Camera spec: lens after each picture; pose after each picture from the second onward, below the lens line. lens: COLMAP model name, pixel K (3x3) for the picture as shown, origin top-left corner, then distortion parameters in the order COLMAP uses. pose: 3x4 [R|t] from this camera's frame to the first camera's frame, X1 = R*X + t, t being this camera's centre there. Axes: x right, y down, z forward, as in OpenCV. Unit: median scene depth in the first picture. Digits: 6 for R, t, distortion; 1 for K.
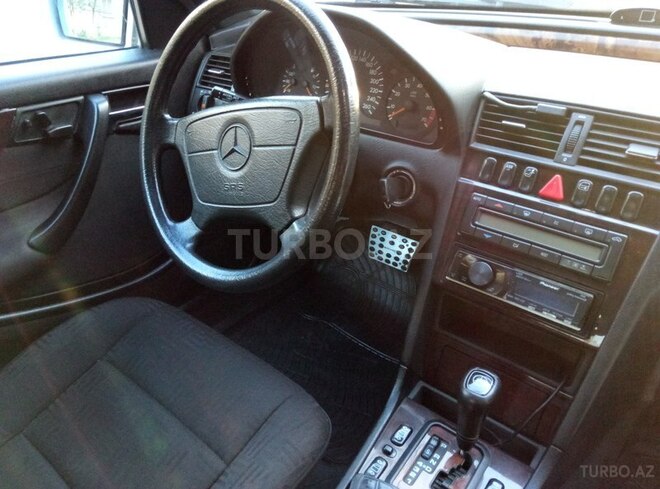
lens RADIAL K [[486.3, 0, 330.0], [0, 486.3, 244.5], [0, 0, 1]] dist [0.048832, -0.050199]
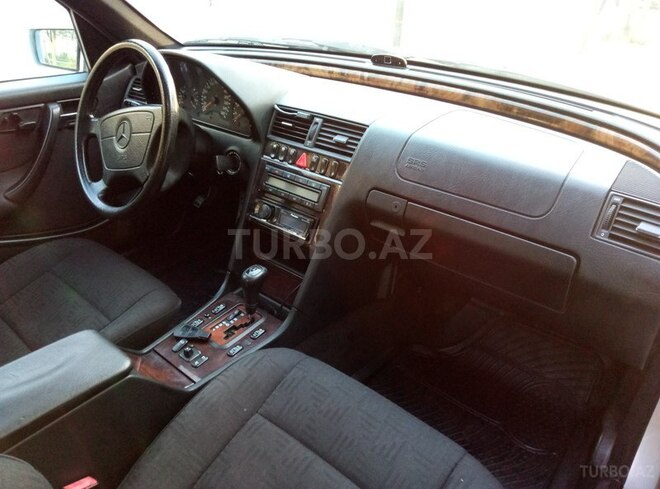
lens RADIAL K [[486.3, 0, 330.0], [0, 486.3, 244.5], [0, 0, 1]] dist [0.048832, -0.050199]
pose [[0.999496, 0.020760, -0.024030, 0.541198], [-0.021471, 0.999329, -0.029690, 0.204830], [0.023397, 0.030191, 0.999270, -0.627633]]
